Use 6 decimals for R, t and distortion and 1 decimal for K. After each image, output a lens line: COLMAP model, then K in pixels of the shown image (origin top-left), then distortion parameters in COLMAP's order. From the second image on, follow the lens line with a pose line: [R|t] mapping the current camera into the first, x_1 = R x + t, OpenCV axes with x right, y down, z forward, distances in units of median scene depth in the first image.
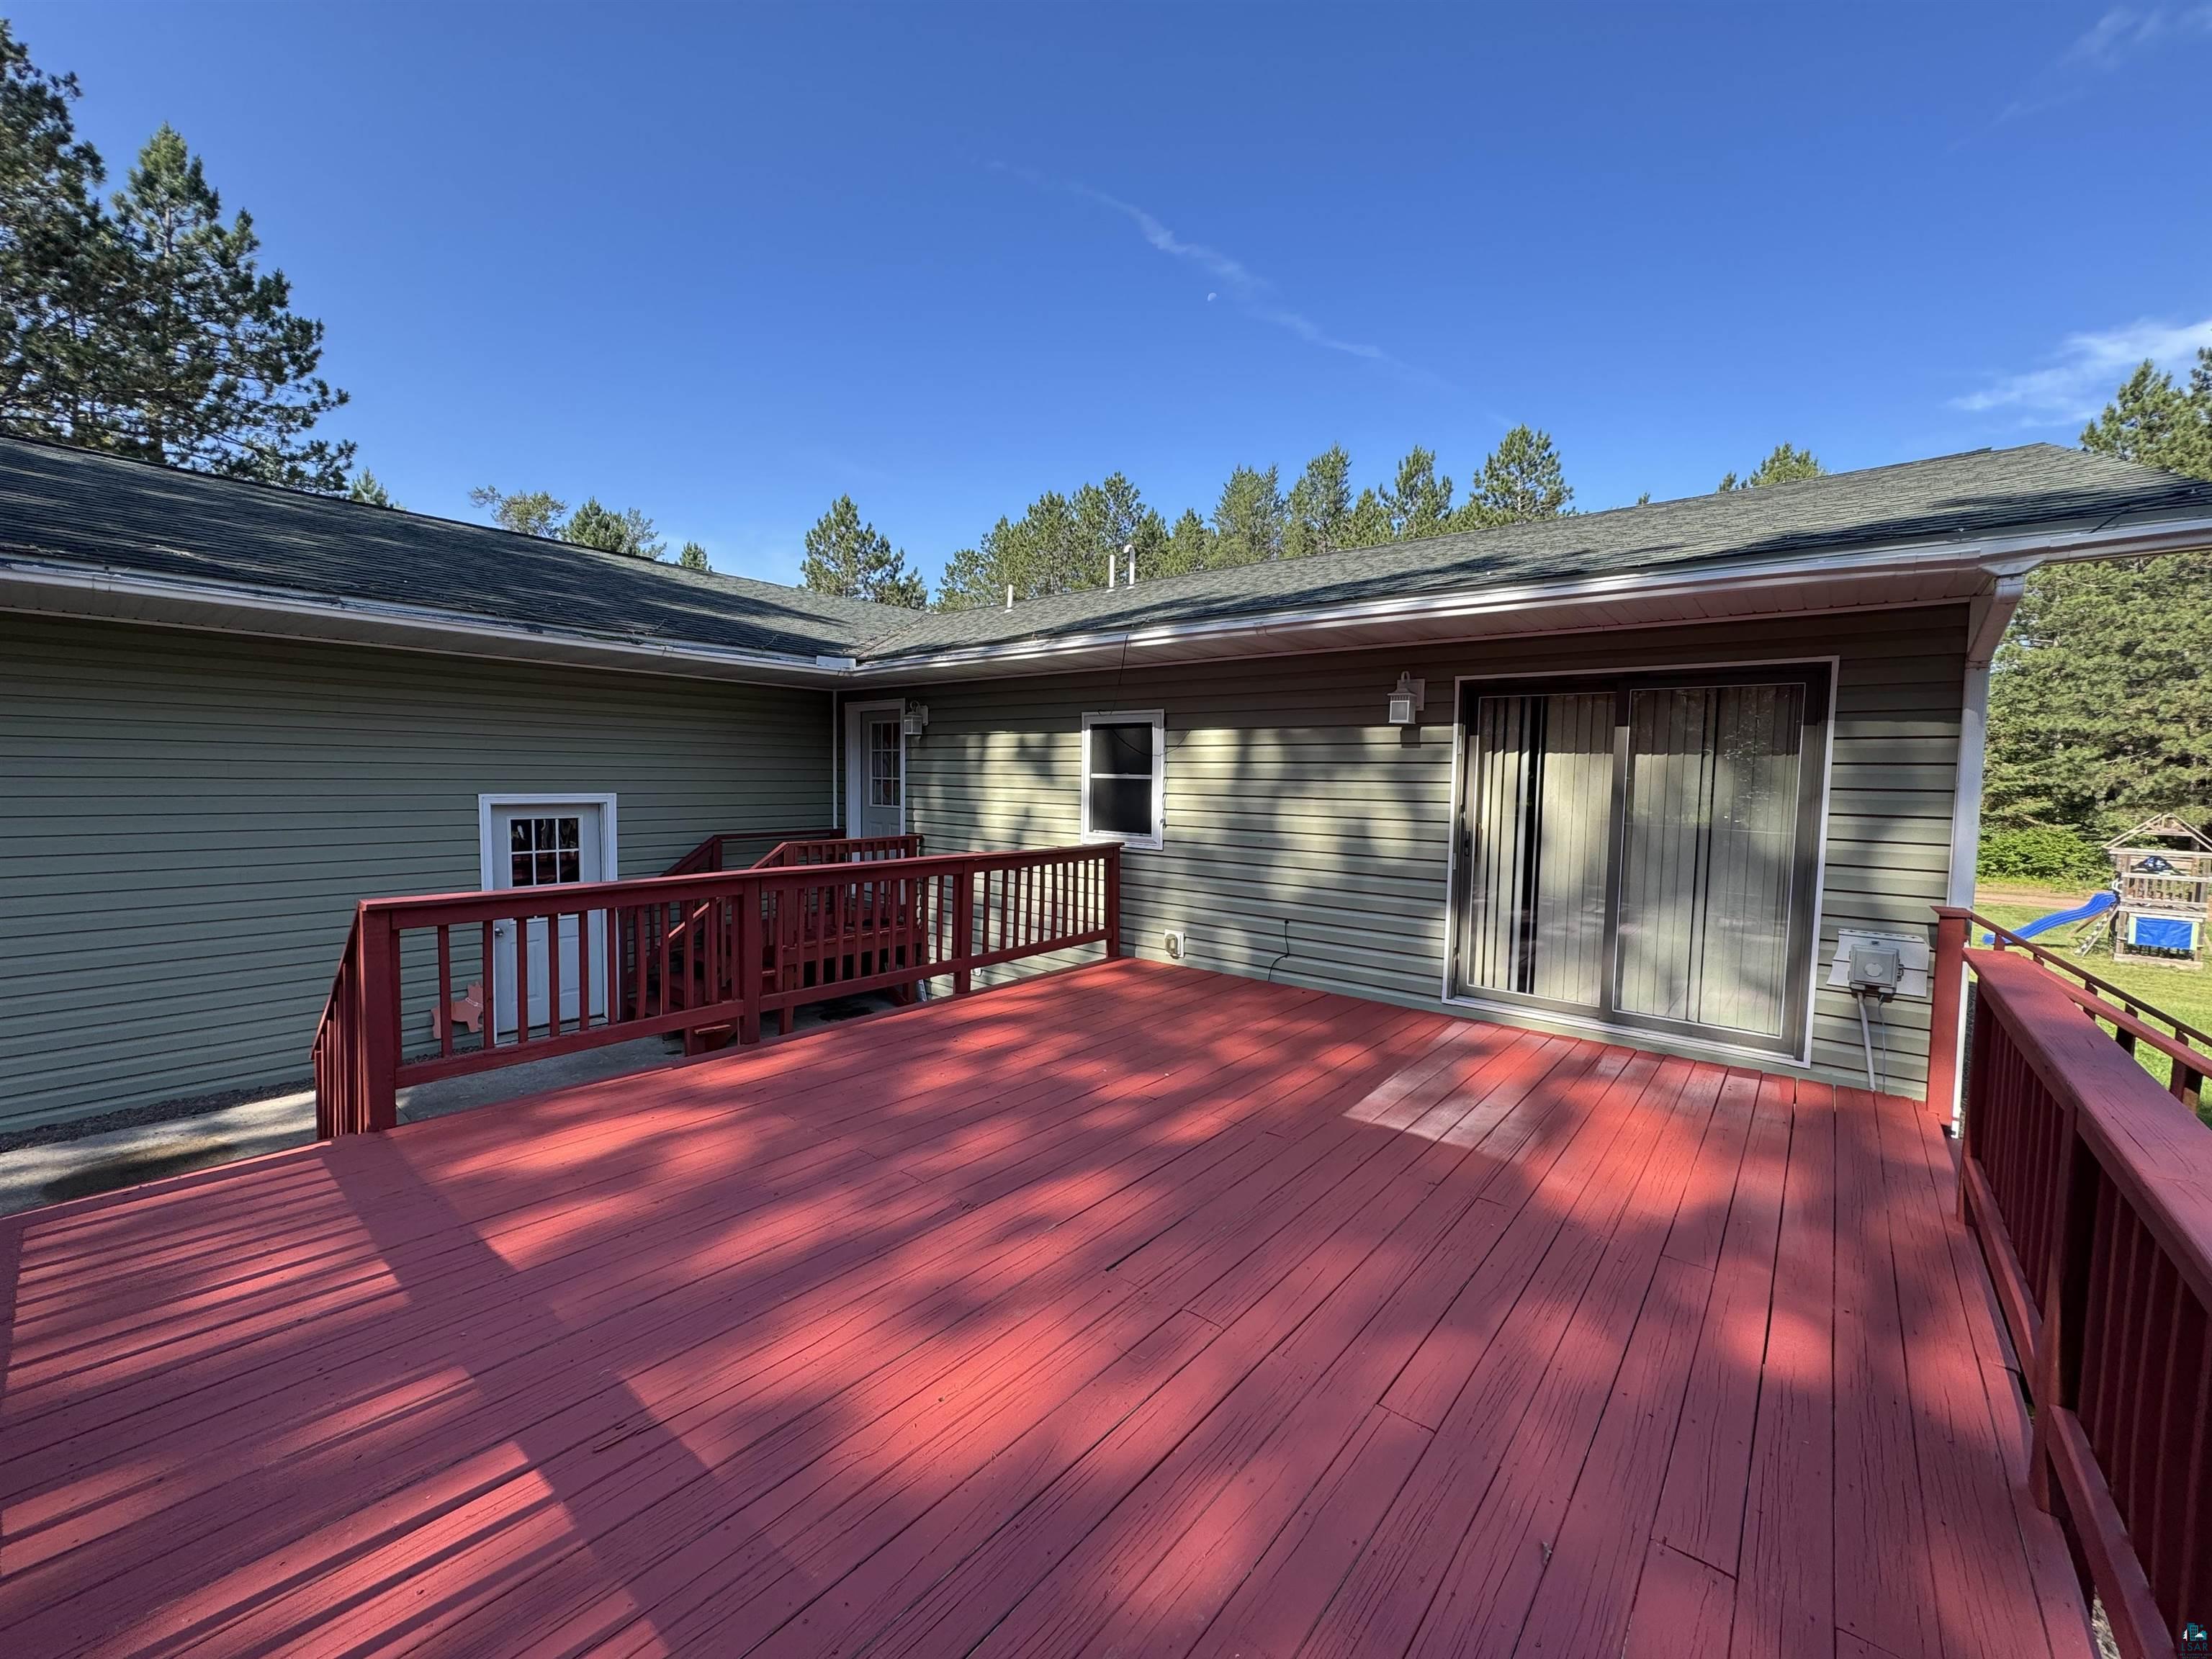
lens RADIAL K [[878.9, 0, 1109.3], [0, 878.9, 826.9], [0, 0, 1]] dist [-0.001063, 0.000210]
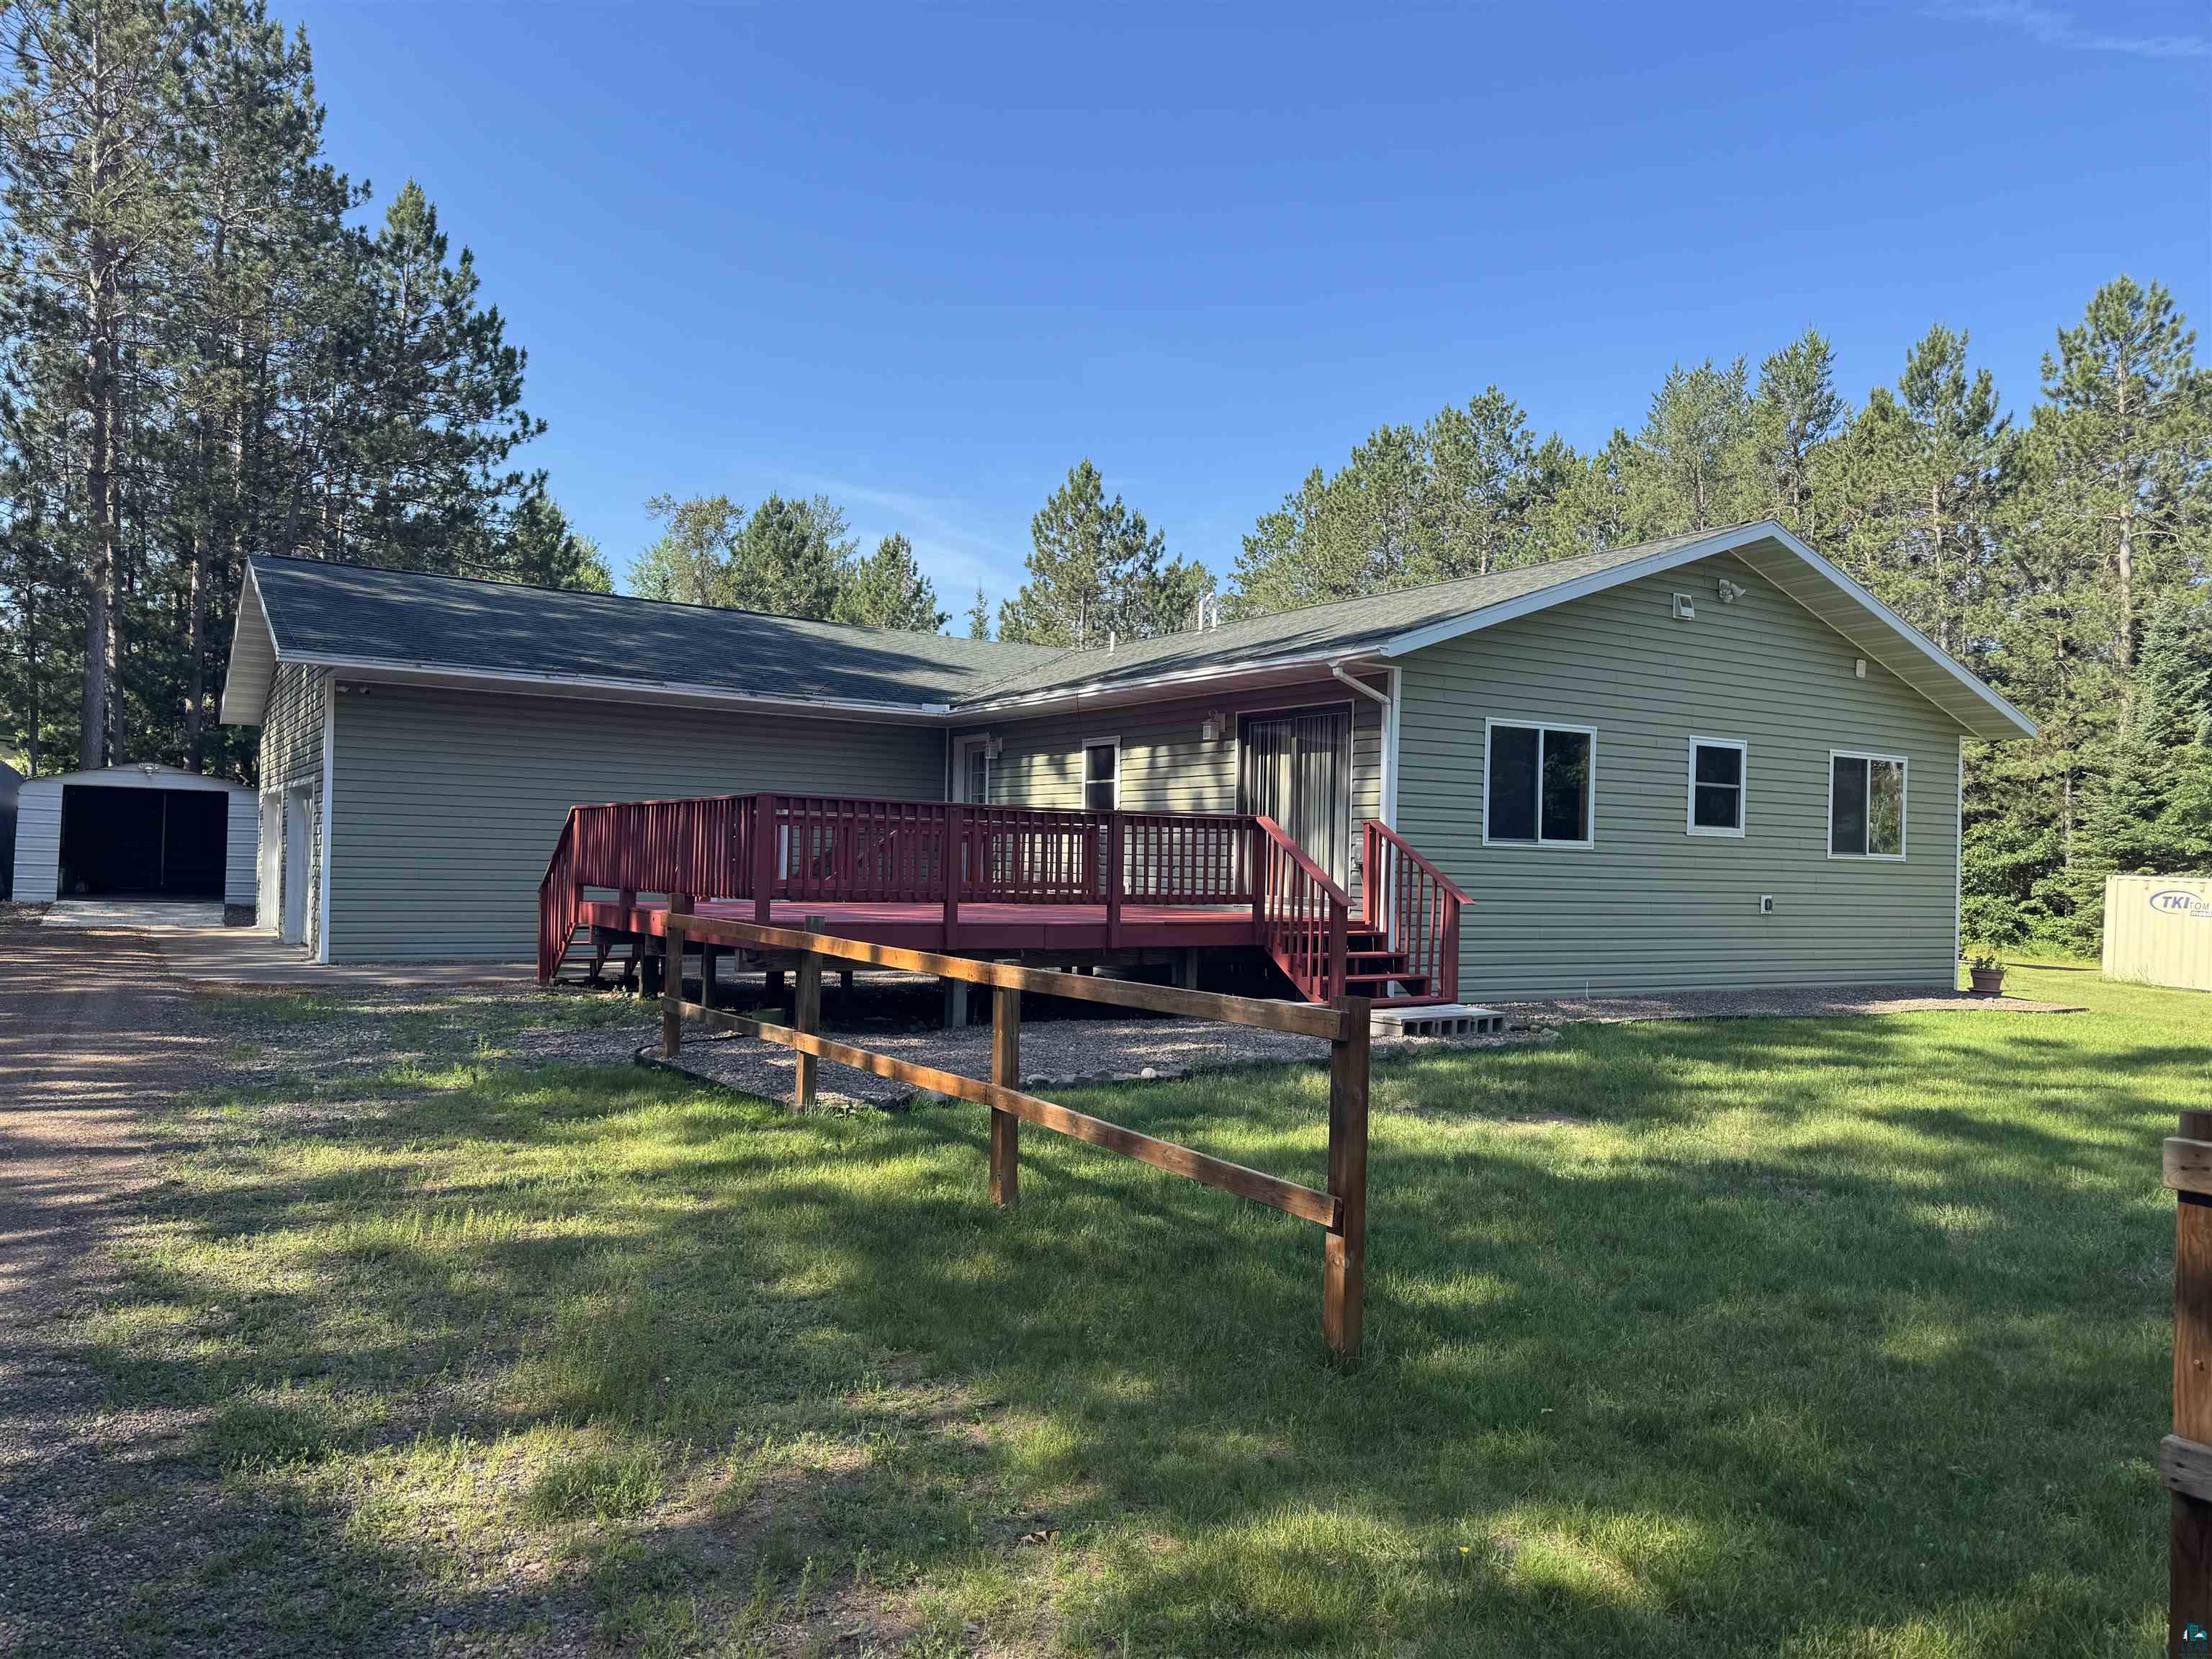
lens RADIAL K [[1565.7, 0, 1106.0], [0, 1565.7, 829.5], [0, 0, 1]] dist [0.132104, -0.183535]
pose [[0.952531, 0.000156, -0.304442, 0.207968], [-0.026773, 0.996169, -0.083255, 0.061098], [0.303262, 0.087454, 0.948886, -0.374986]]
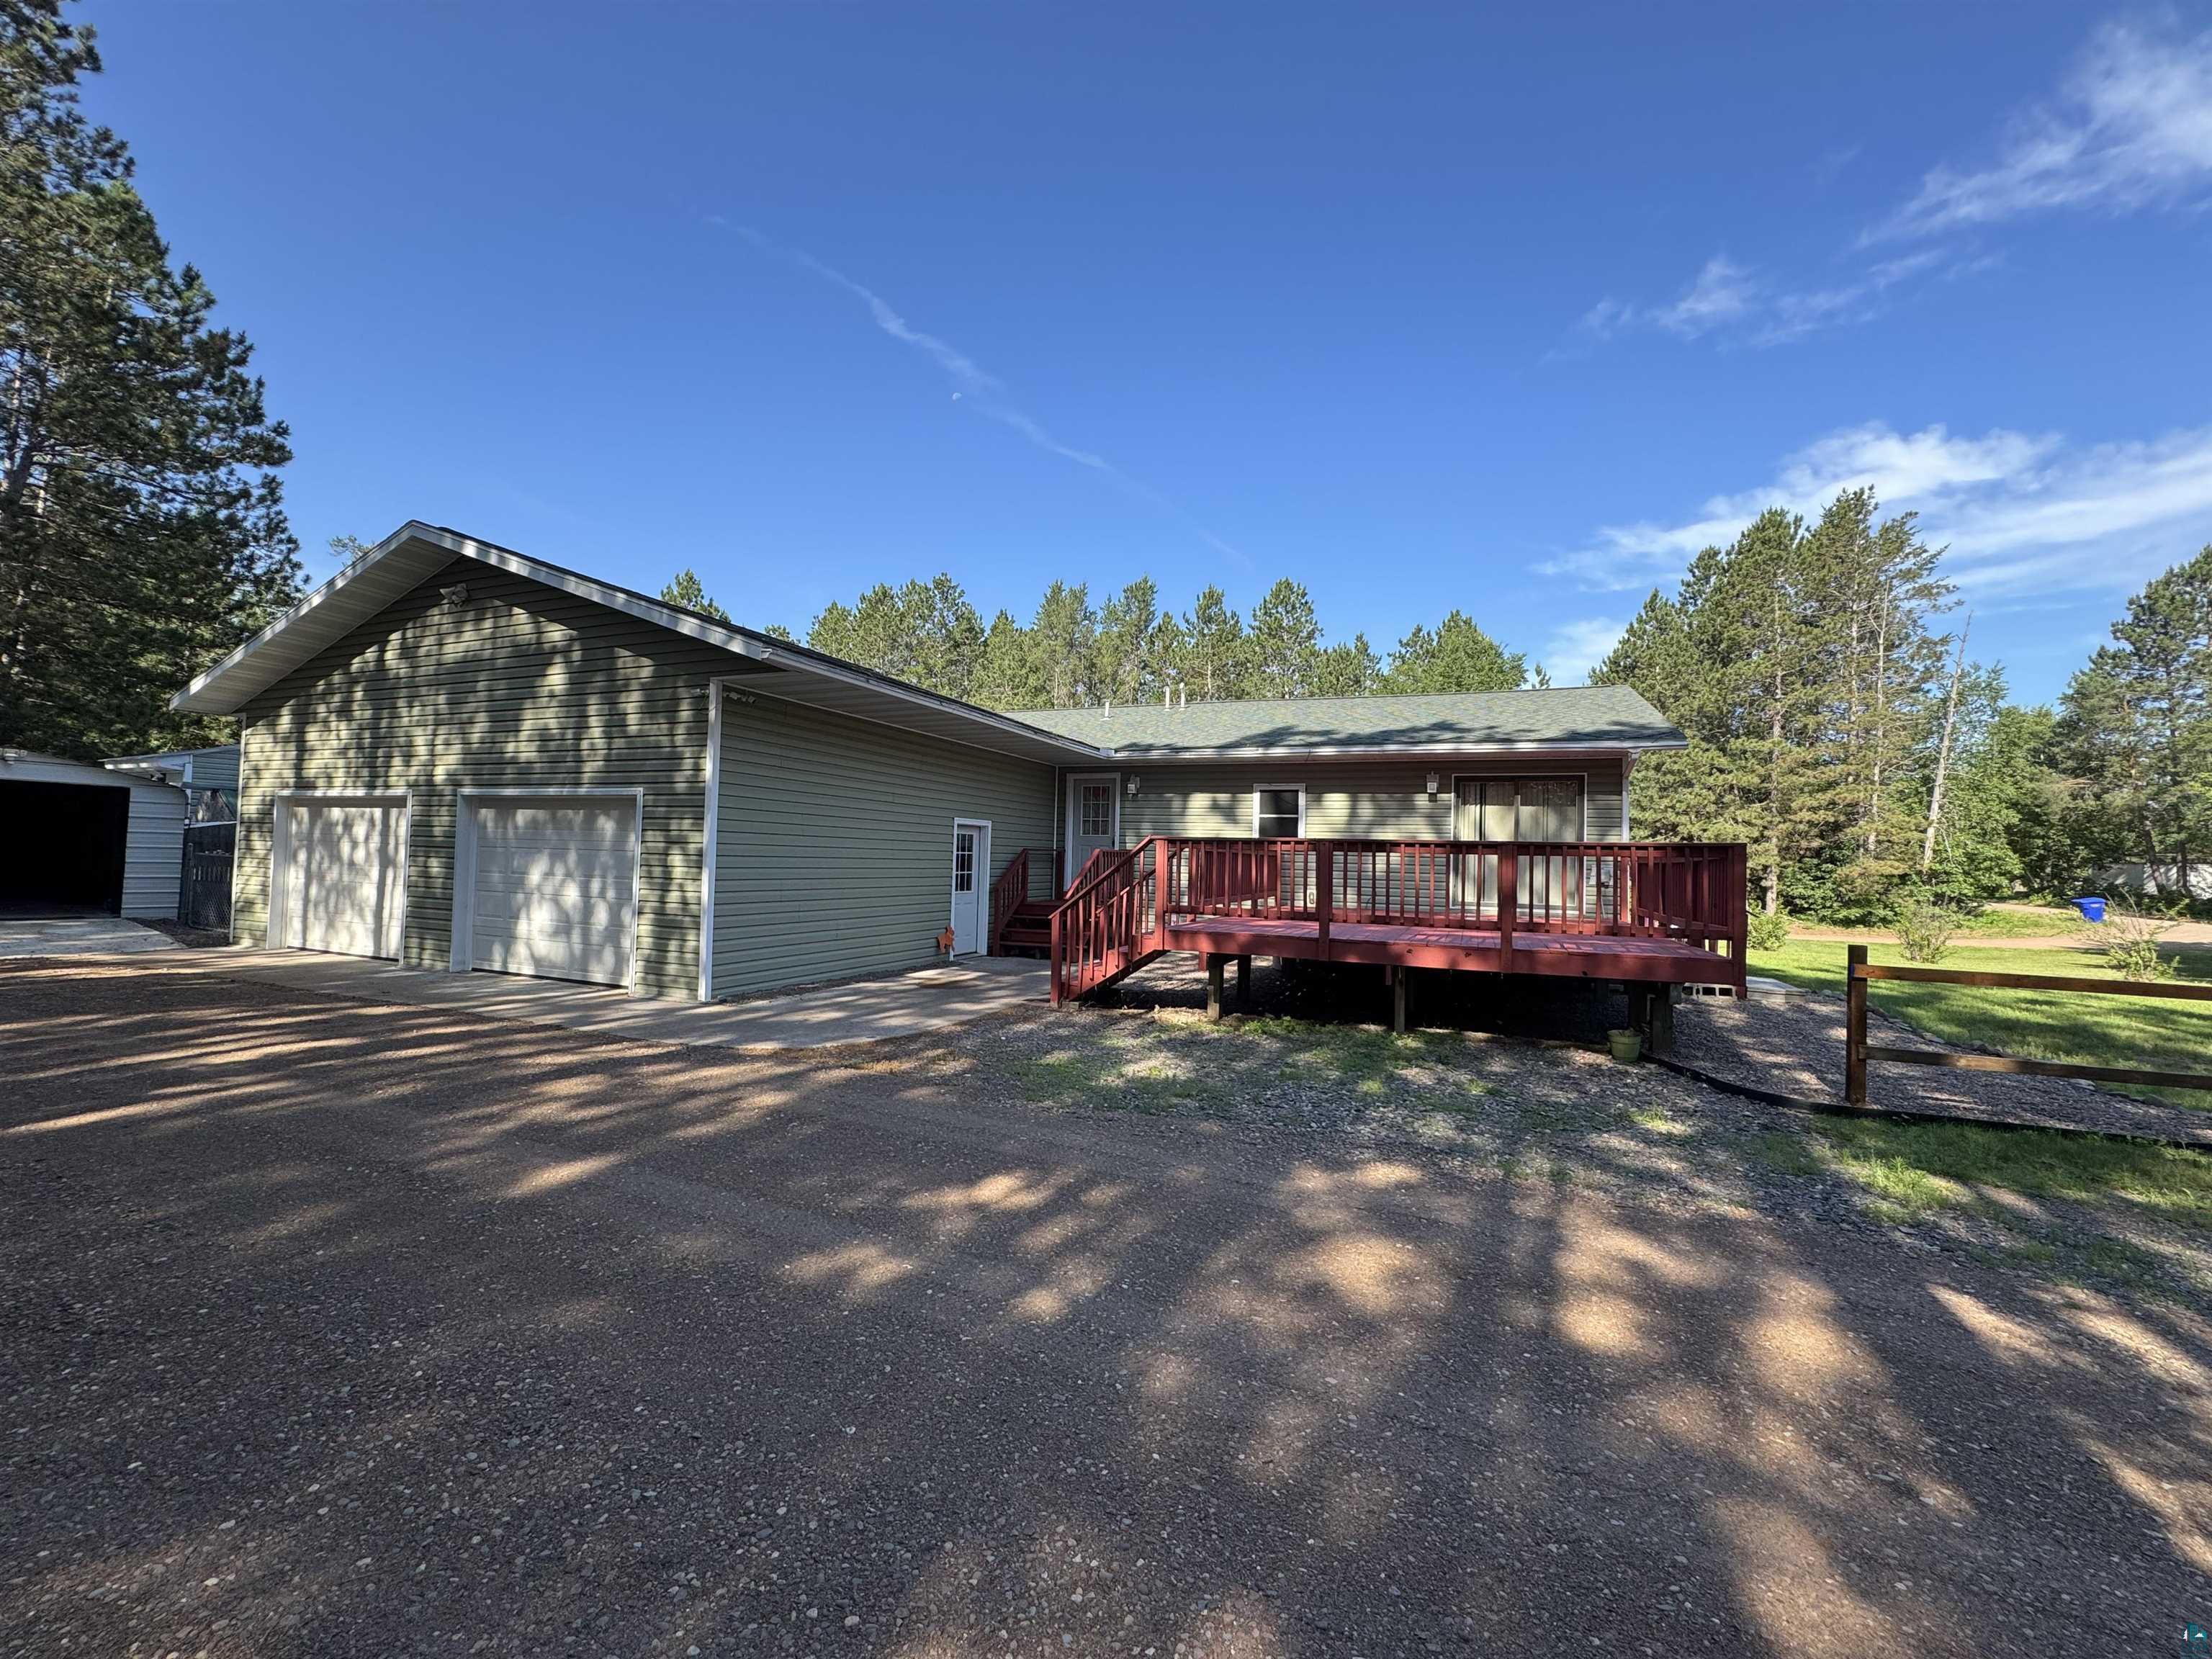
lens RADIAL K [[878.9, 0, 1109.3], [0, 878.9, 826.9], [0, 0, 1]] dist [-0.001063, 0.000210]
pose [[0.956109, 0.019732, 0.292345, -0.238300], [0.006424, 0.996078, -0.088242, 0.036026], [-0.292940, 0.086247, 0.952233, -0.201286]]
